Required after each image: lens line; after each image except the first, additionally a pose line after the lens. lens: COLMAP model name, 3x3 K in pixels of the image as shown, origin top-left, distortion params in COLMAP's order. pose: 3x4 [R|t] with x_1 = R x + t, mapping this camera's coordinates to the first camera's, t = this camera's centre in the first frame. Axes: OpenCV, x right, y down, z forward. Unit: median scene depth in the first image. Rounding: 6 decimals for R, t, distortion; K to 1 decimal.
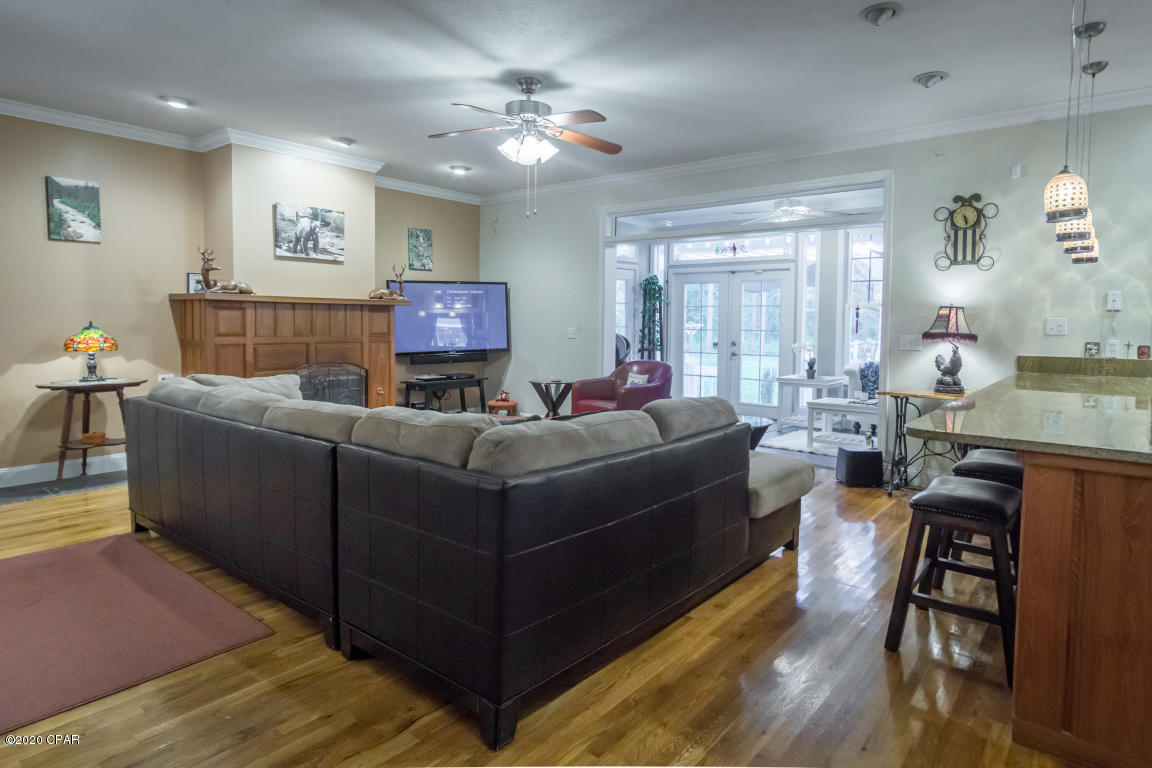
lens RADIAL K [[645.1, 0, 610.3], [0, 645.1, 355.3], [0, 0, 1]] dist [-0.001990, -0.000358]
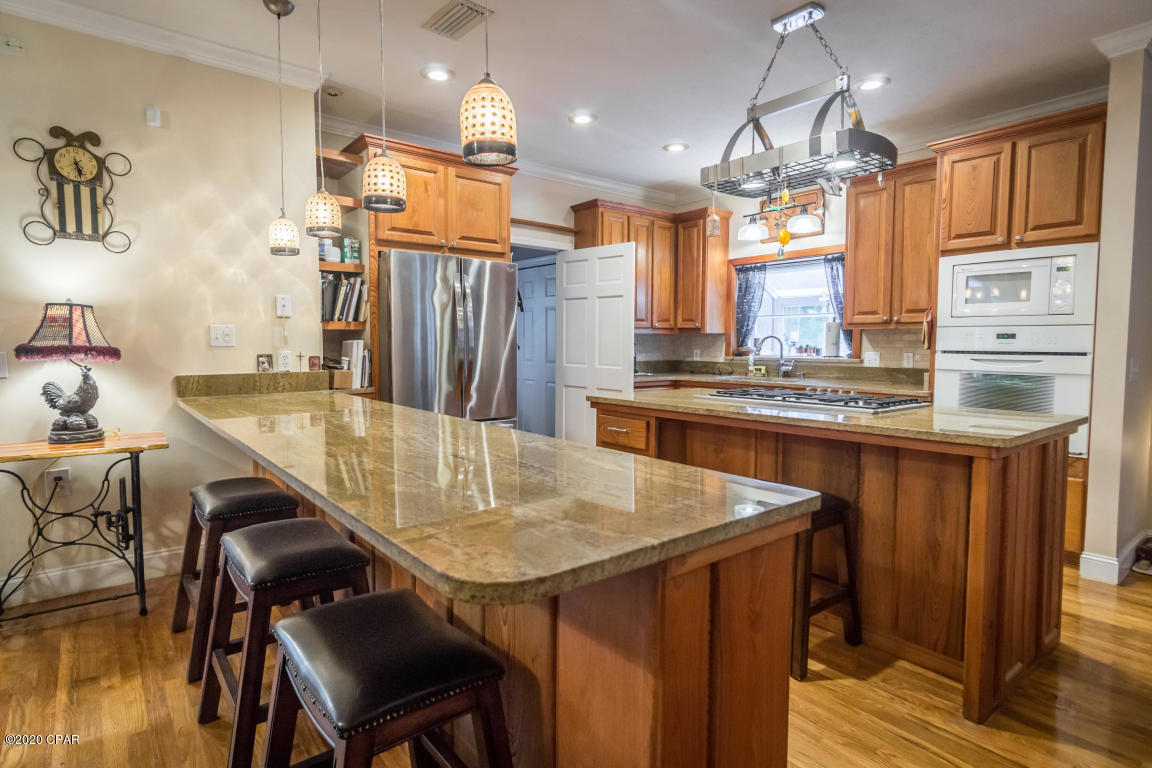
lens RADIAL K [[607.9, 0, 578.4], [0, 607.9, 378.3], [0, 0, 1]] dist [-0.002829, 0.002248]
pose [[0.220592, -0.065818, 0.973143, 0.062117], [0.051678, 0.997108, 0.055725, -0.011277], [-0.973996, 0.037997, 0.223355, 0.396717]]
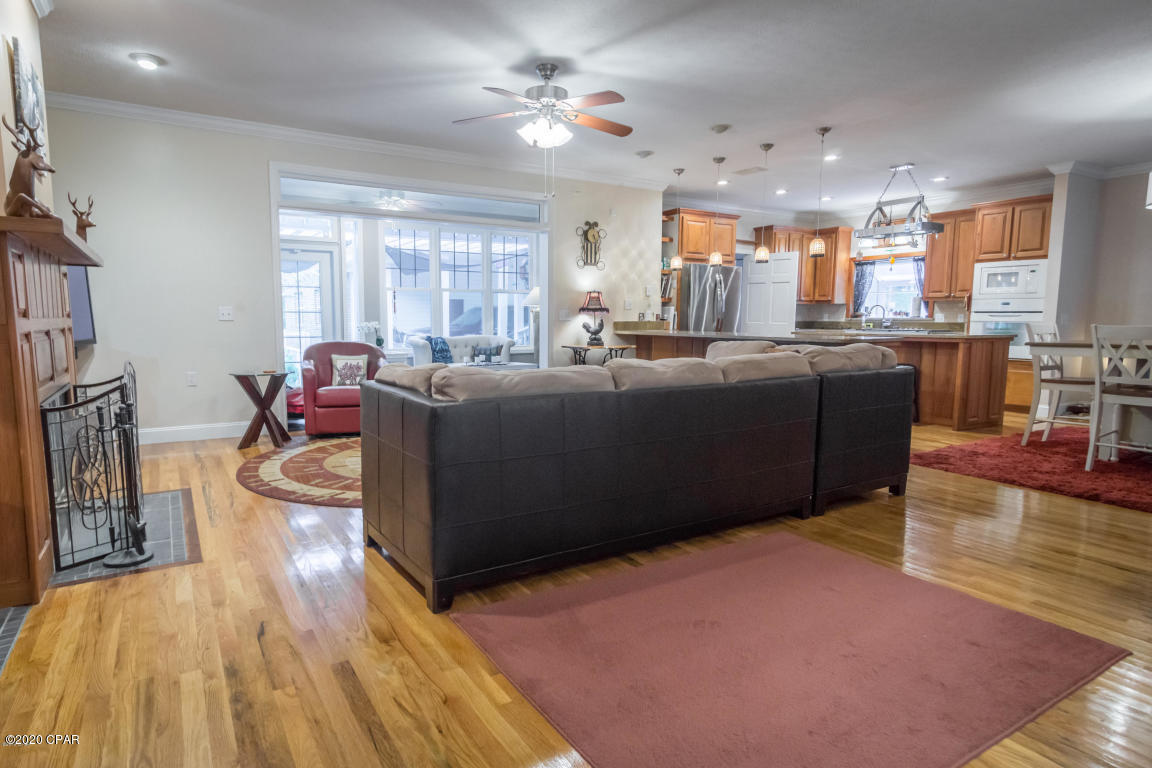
lens RADIAL K [[641.6, 0, 545.2], [0, 641.6, 387.4], [0, 0, 1]] dist [-0.002318, -0.000080]
pose [[0.357089, -0.110337, 0.927531, -1.033465], [0.050882, 0.993822, 0.098634, -0.002499], [-0.932683, 0.011974, 0.360497, 0.549723]]
